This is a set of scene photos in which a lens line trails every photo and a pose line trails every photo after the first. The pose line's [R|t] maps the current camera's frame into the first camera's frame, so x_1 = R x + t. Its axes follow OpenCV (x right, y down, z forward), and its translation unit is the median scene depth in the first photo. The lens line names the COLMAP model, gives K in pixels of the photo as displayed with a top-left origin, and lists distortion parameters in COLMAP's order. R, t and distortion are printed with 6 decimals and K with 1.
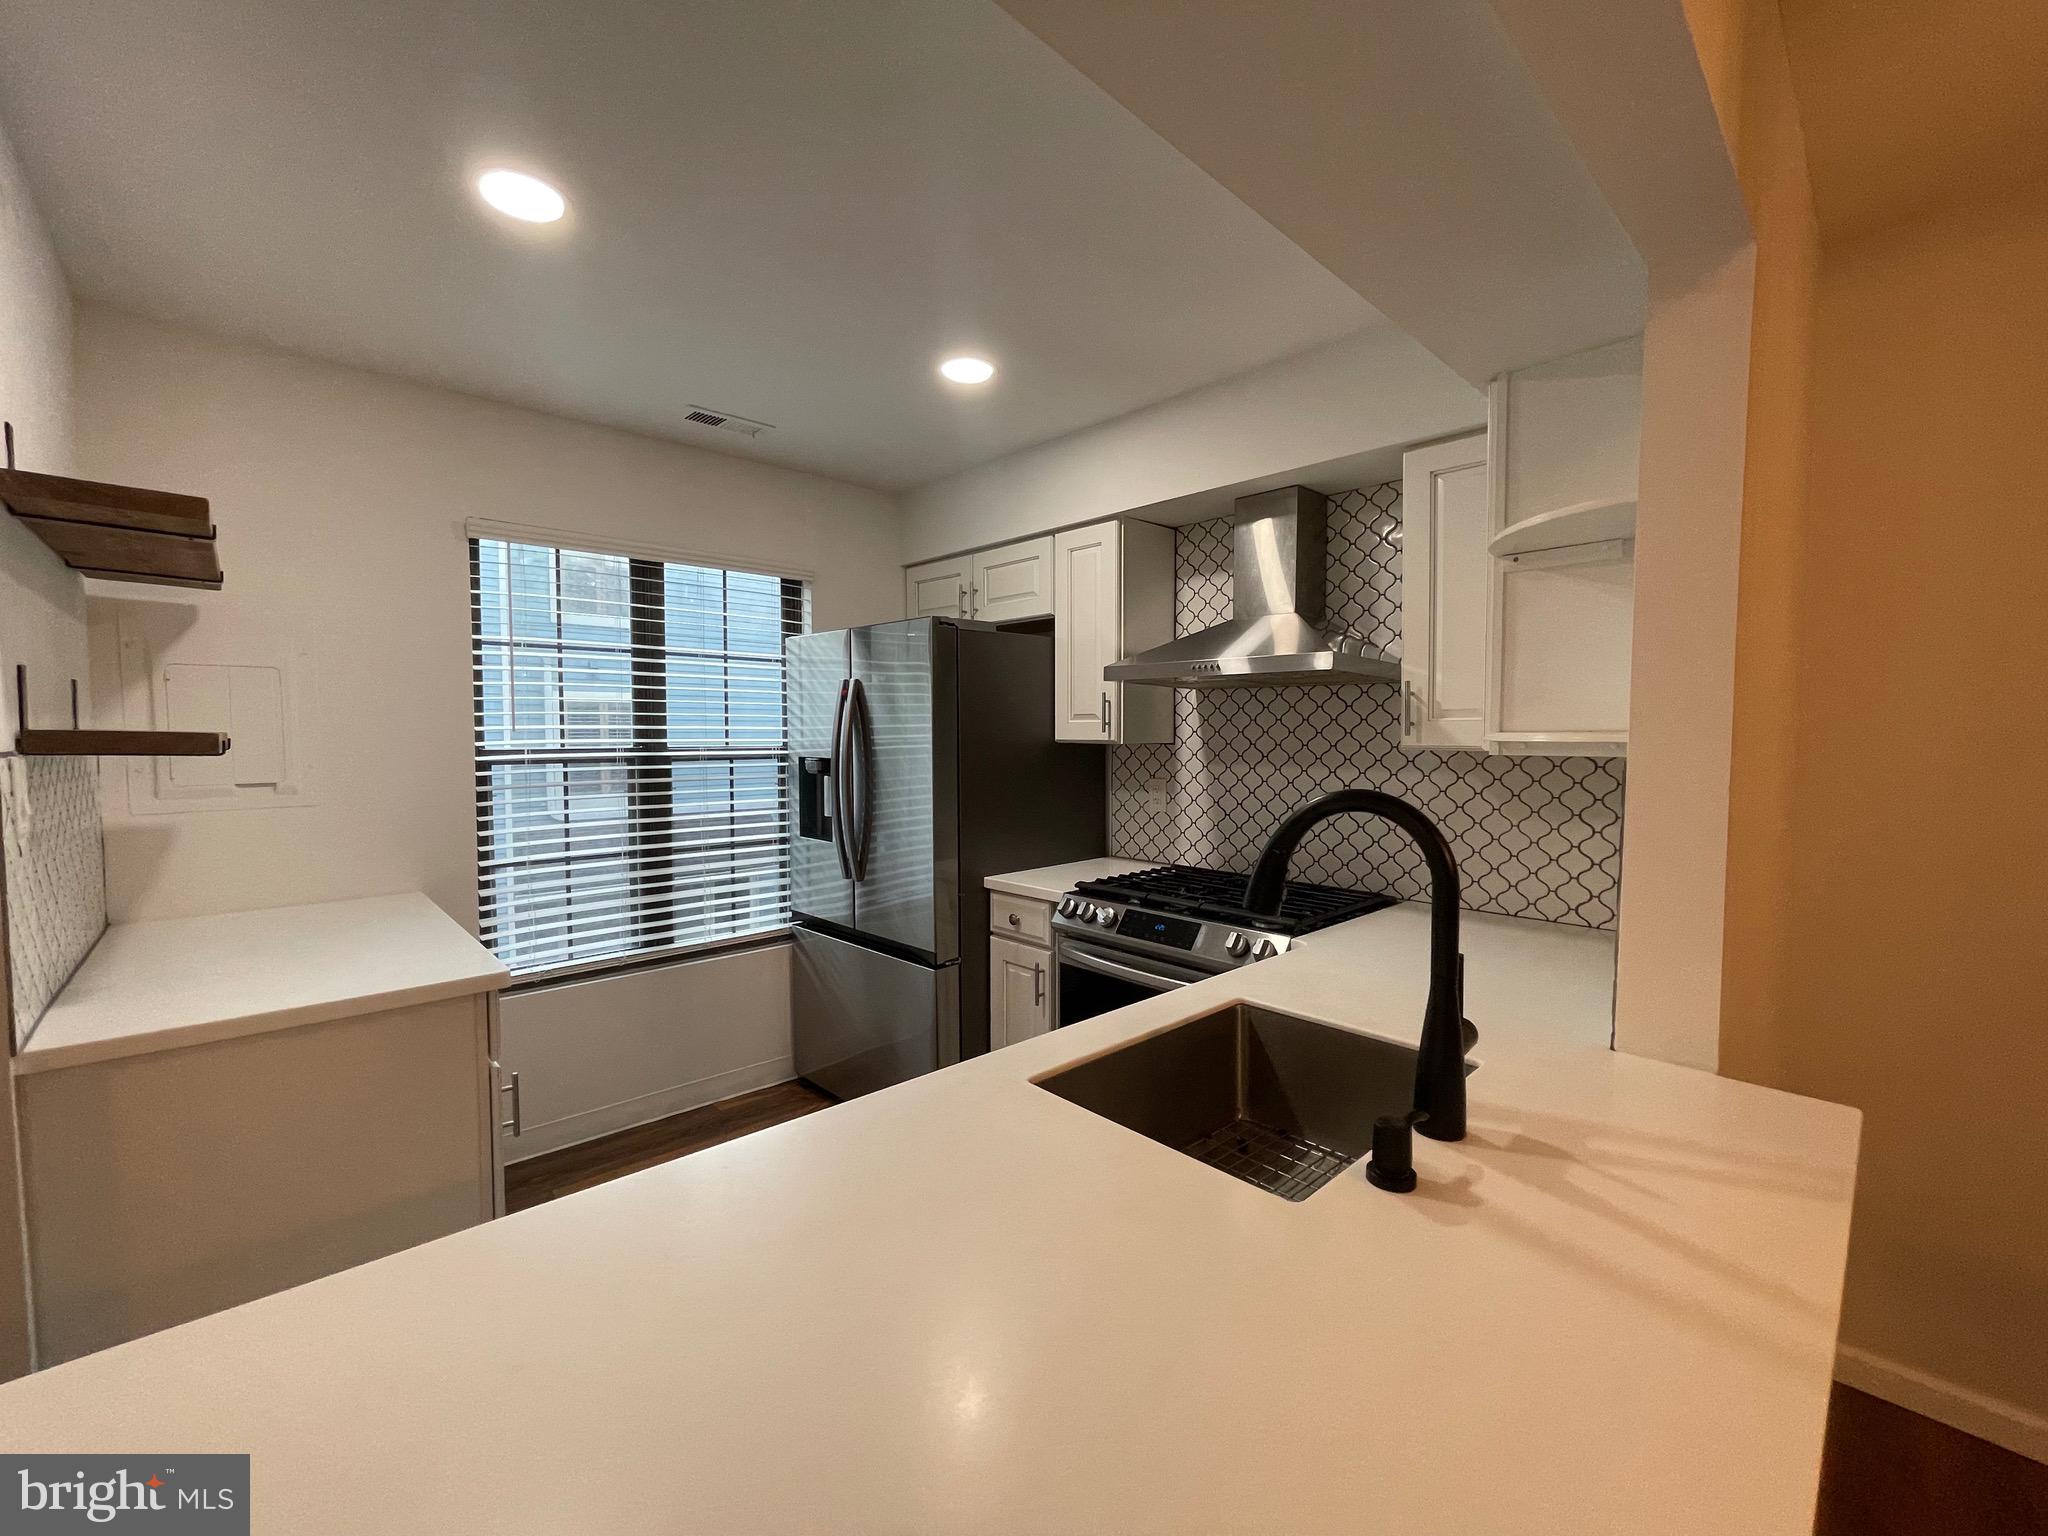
lens RADIAL K [[829.5, 0, 1008.0], [0, 829.5, 770.2], [0, 0, 1]] dist [-0.011336, -0.000032]
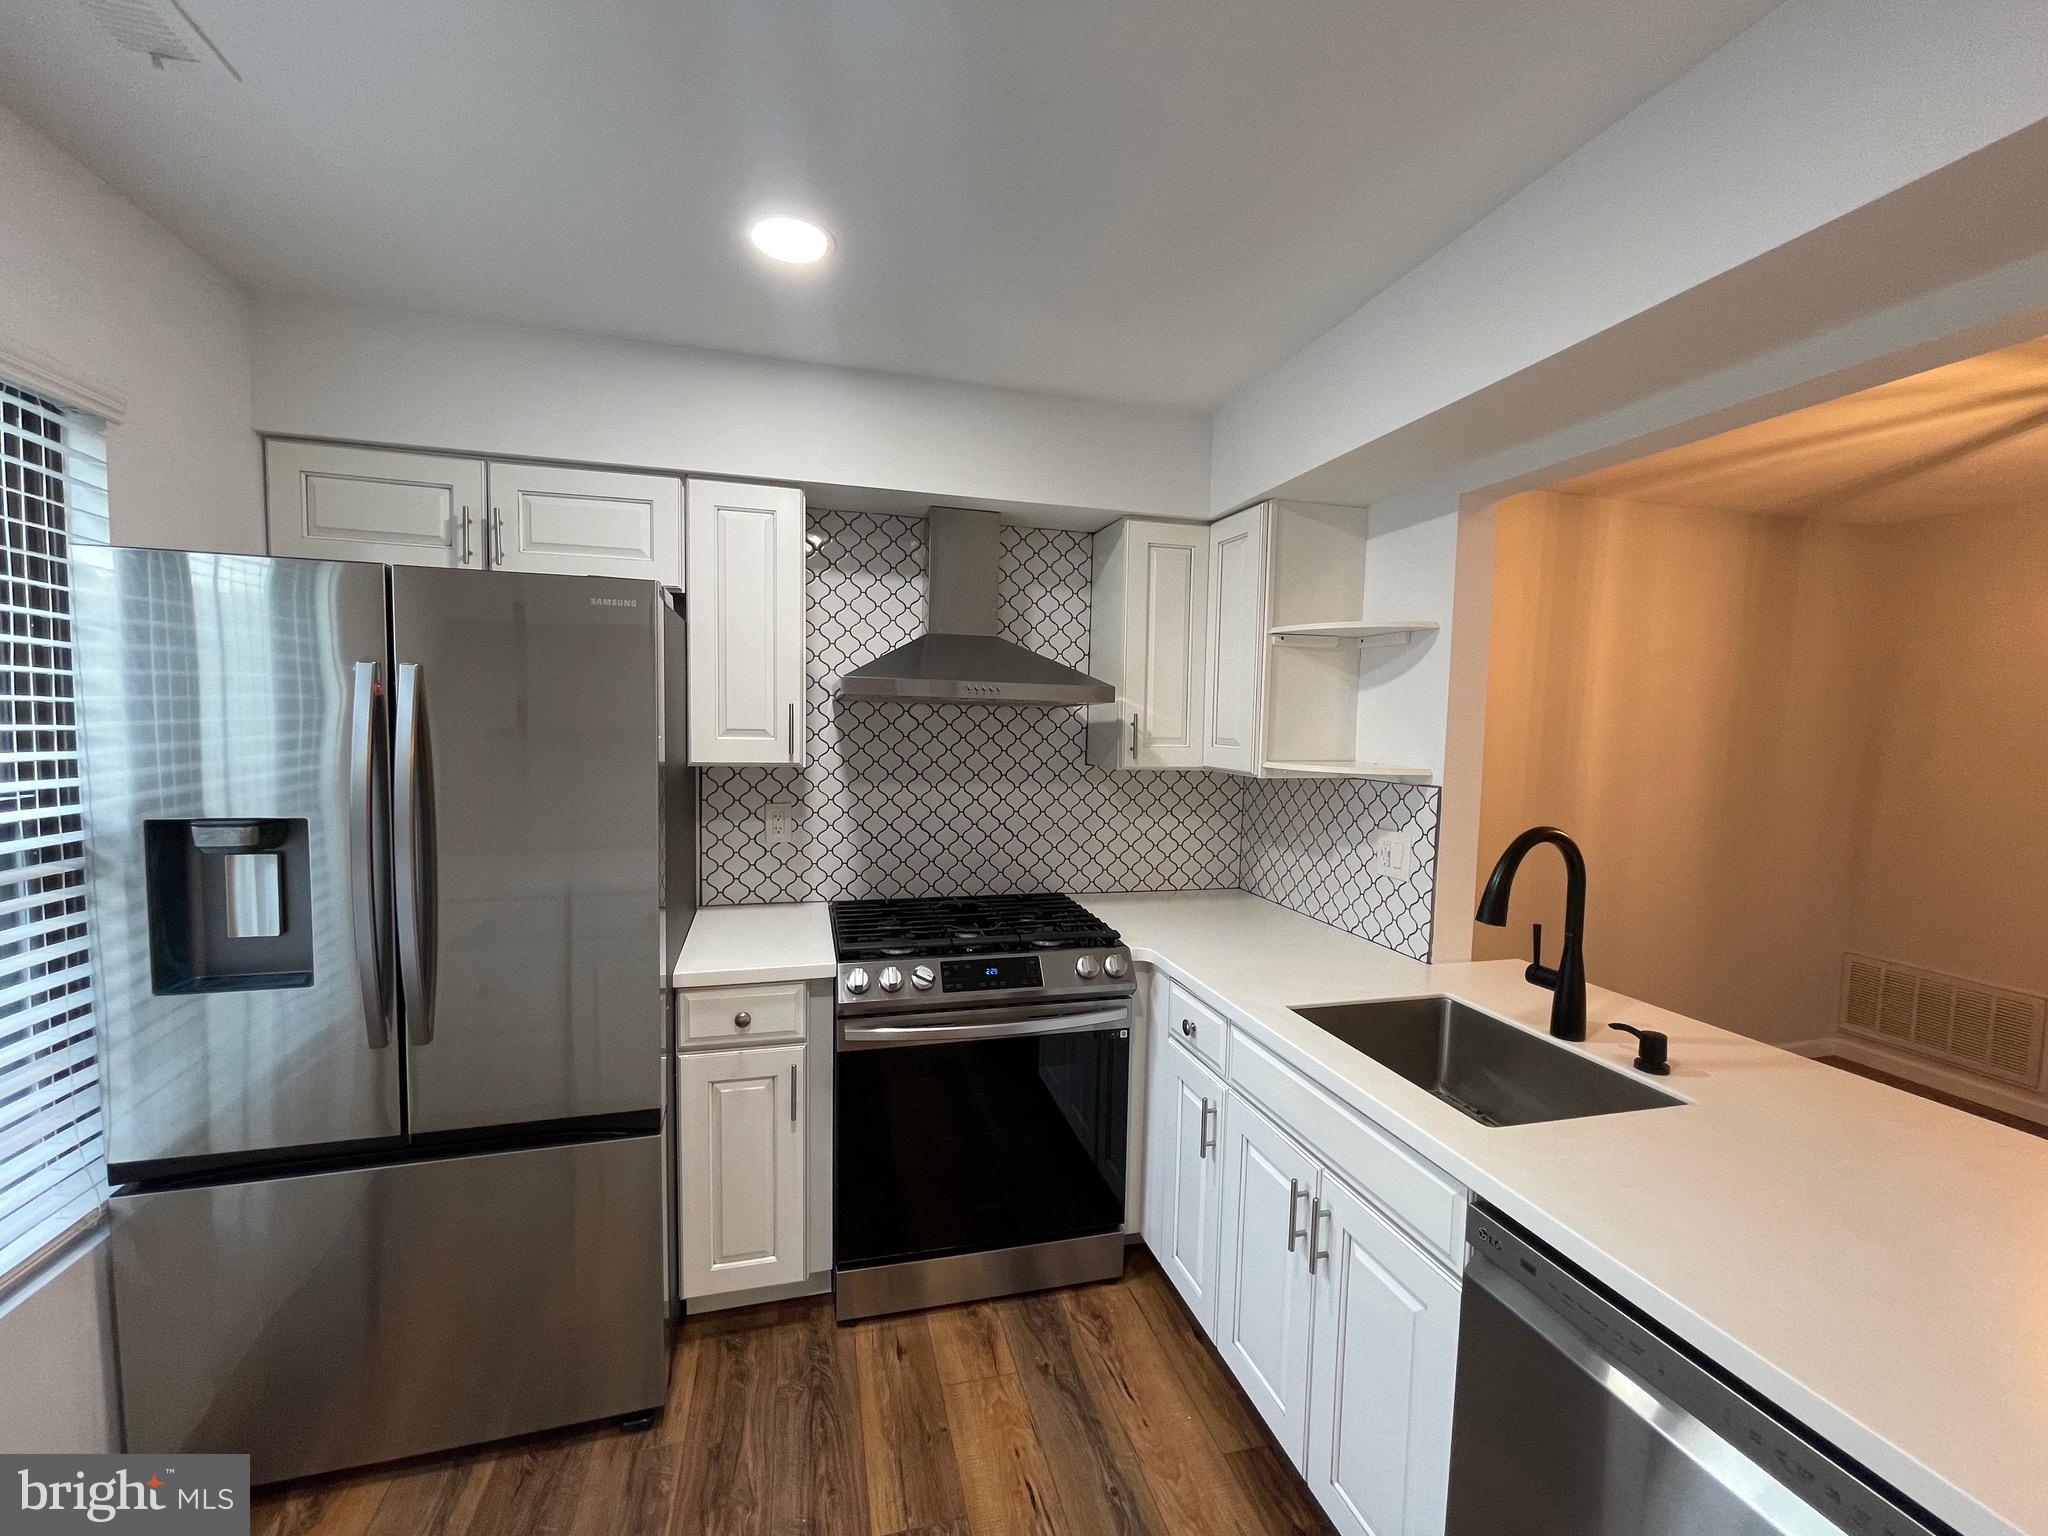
lens RADIAL K [[829.5, 0, 1015.2], [0, 829.5, 766.8], [0, 0, 1]] dist [-0.011336, -0.000032]
pose [[0.462032, -0.044323, 0.885755, -0.478332], [0.021179, 0.999017, 0.038943, -0.057927], [-0.886610, 0.000766, 0.462516, 0.428767]]
